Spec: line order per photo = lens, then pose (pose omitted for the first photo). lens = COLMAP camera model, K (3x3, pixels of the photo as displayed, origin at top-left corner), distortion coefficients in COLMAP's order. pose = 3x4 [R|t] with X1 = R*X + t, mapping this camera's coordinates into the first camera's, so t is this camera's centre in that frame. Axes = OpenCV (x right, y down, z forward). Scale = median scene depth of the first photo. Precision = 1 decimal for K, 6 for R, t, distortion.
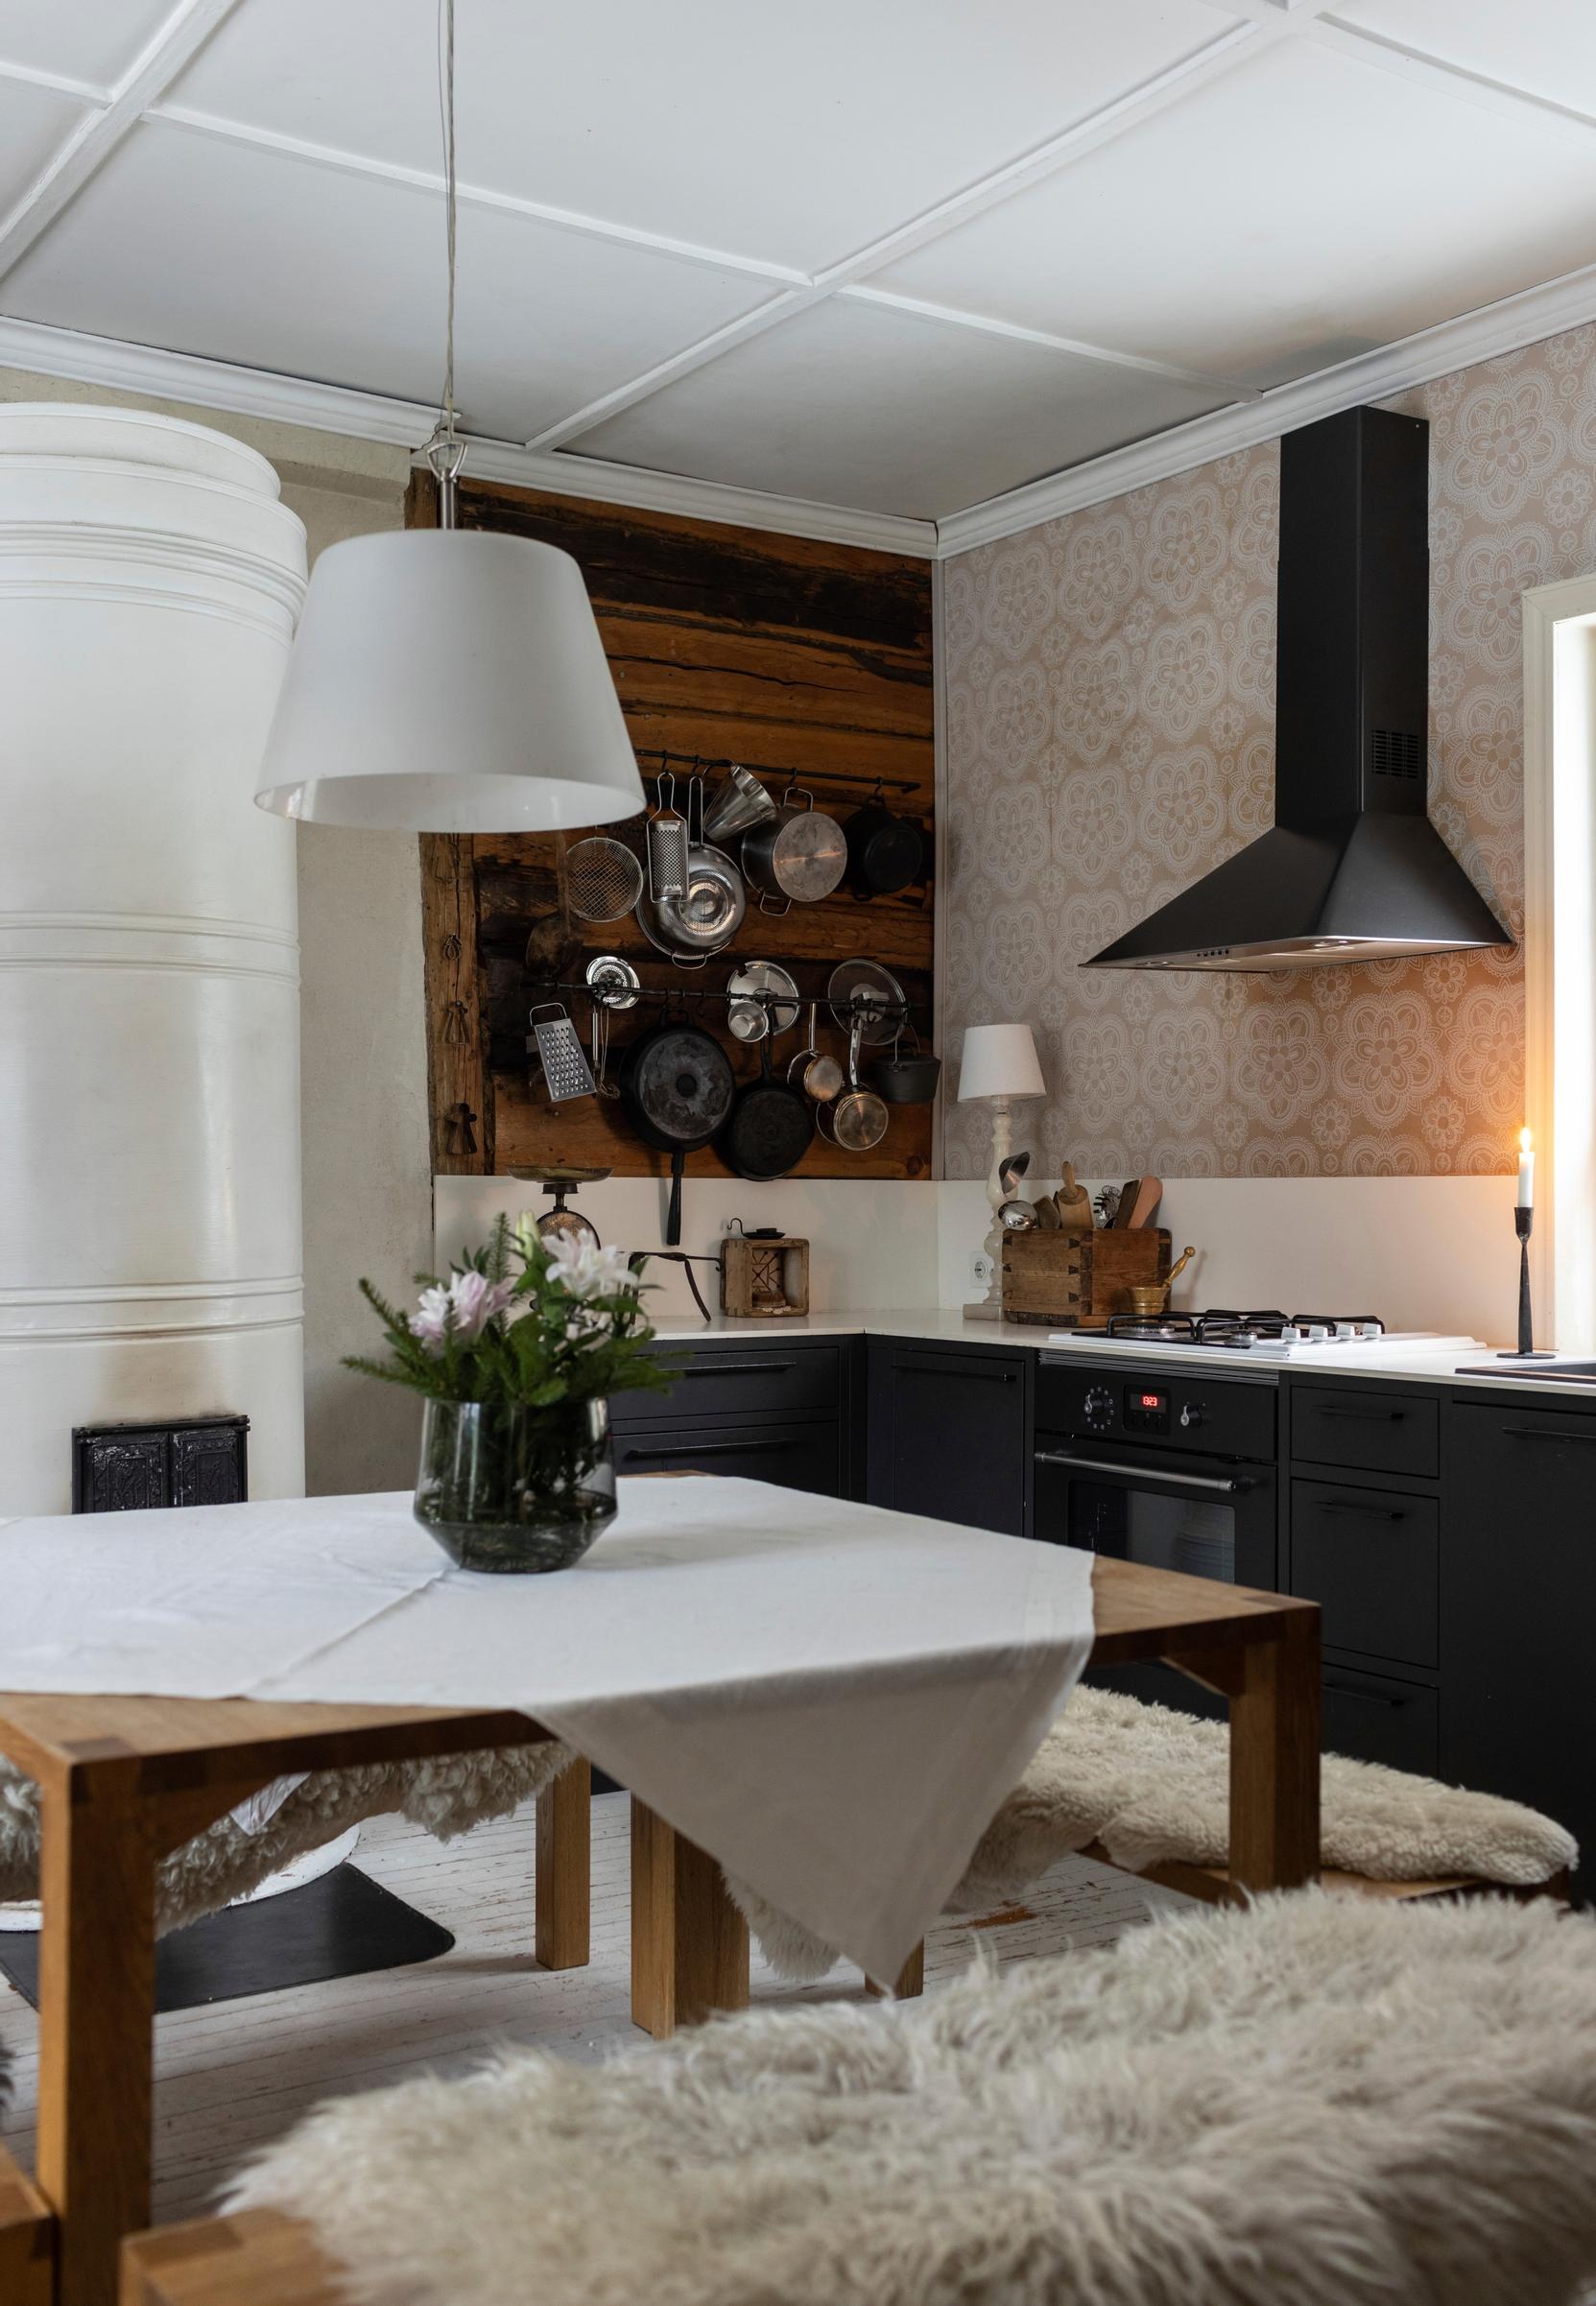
lens RADIAL K [[2273.2, 0, 798.0], [0, 2273.2, 1153.0], [0, 0, 1]] dist [-0.054836, 0.132146]
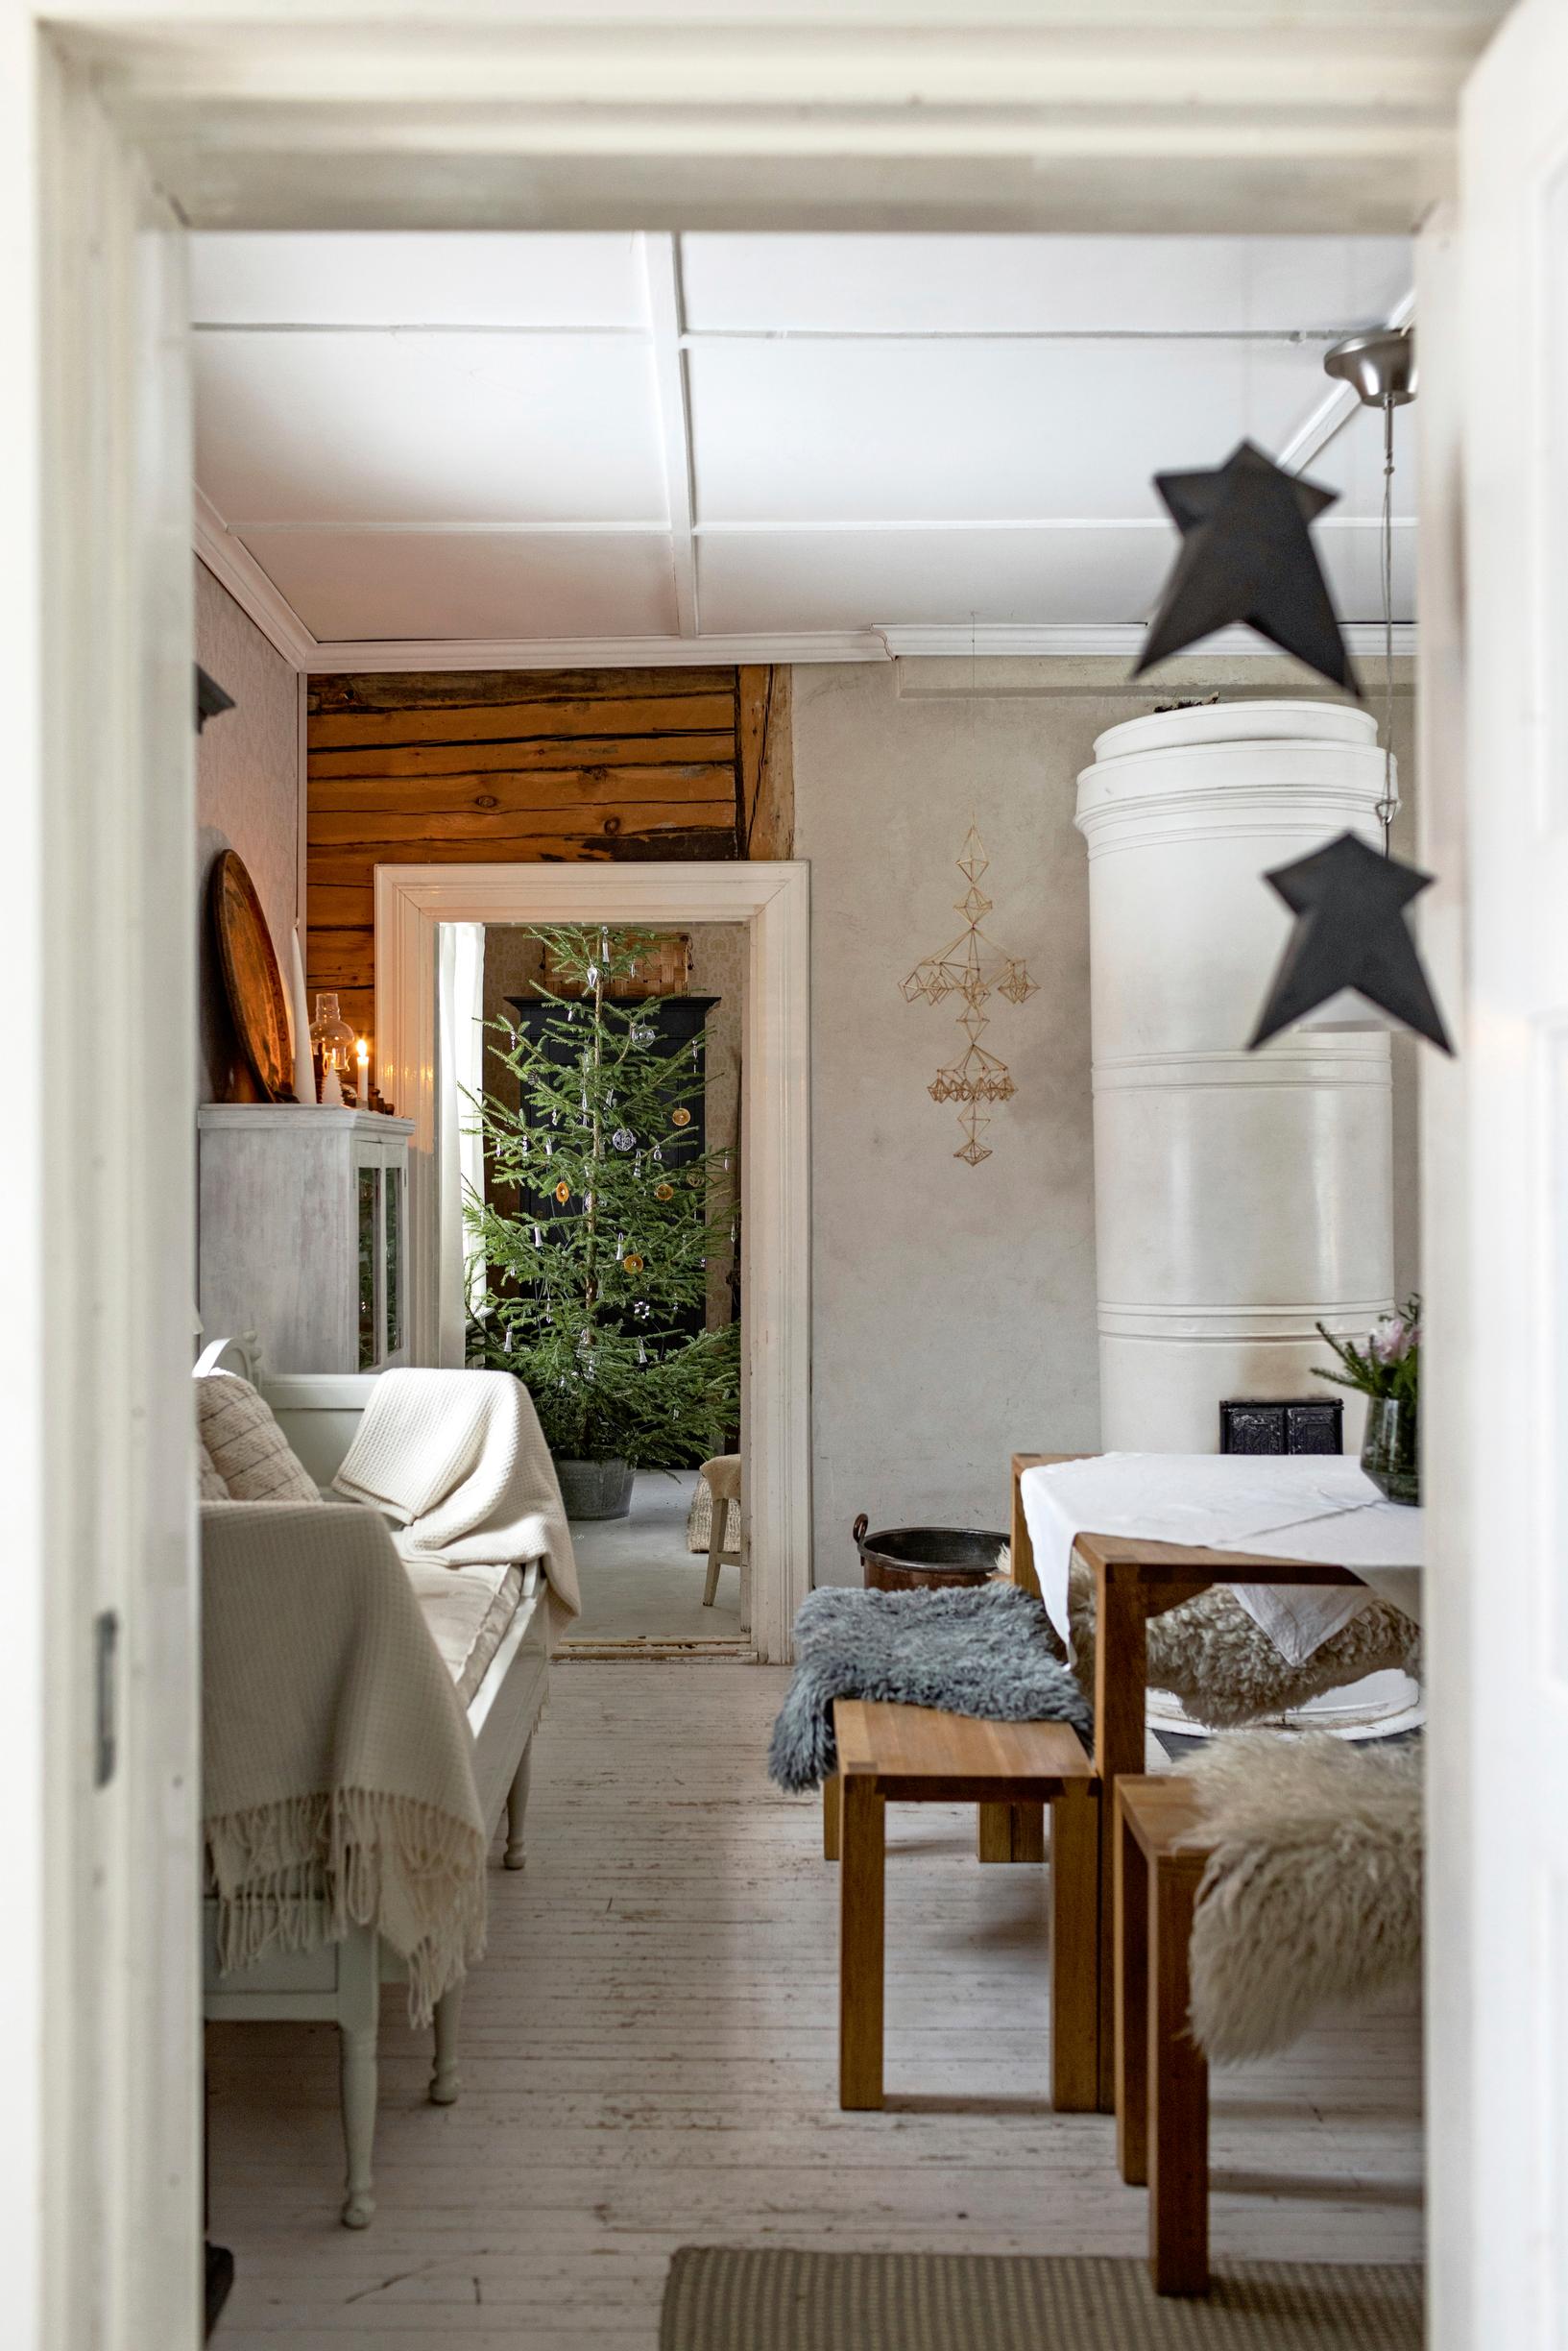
lens RADIAL K [[2271.5, 0, 784.0], [0, 2271.5, 1175.5], [0, 0, 1]] dist [-0.003425, -0.001189]
pose [[0.838152, 0.005466, -0.545410, 0.312623], [0.005737, 0.999806, 0.018835, -0.069157], [0.545407, -0.018915, 0.837958, -0.496594]]
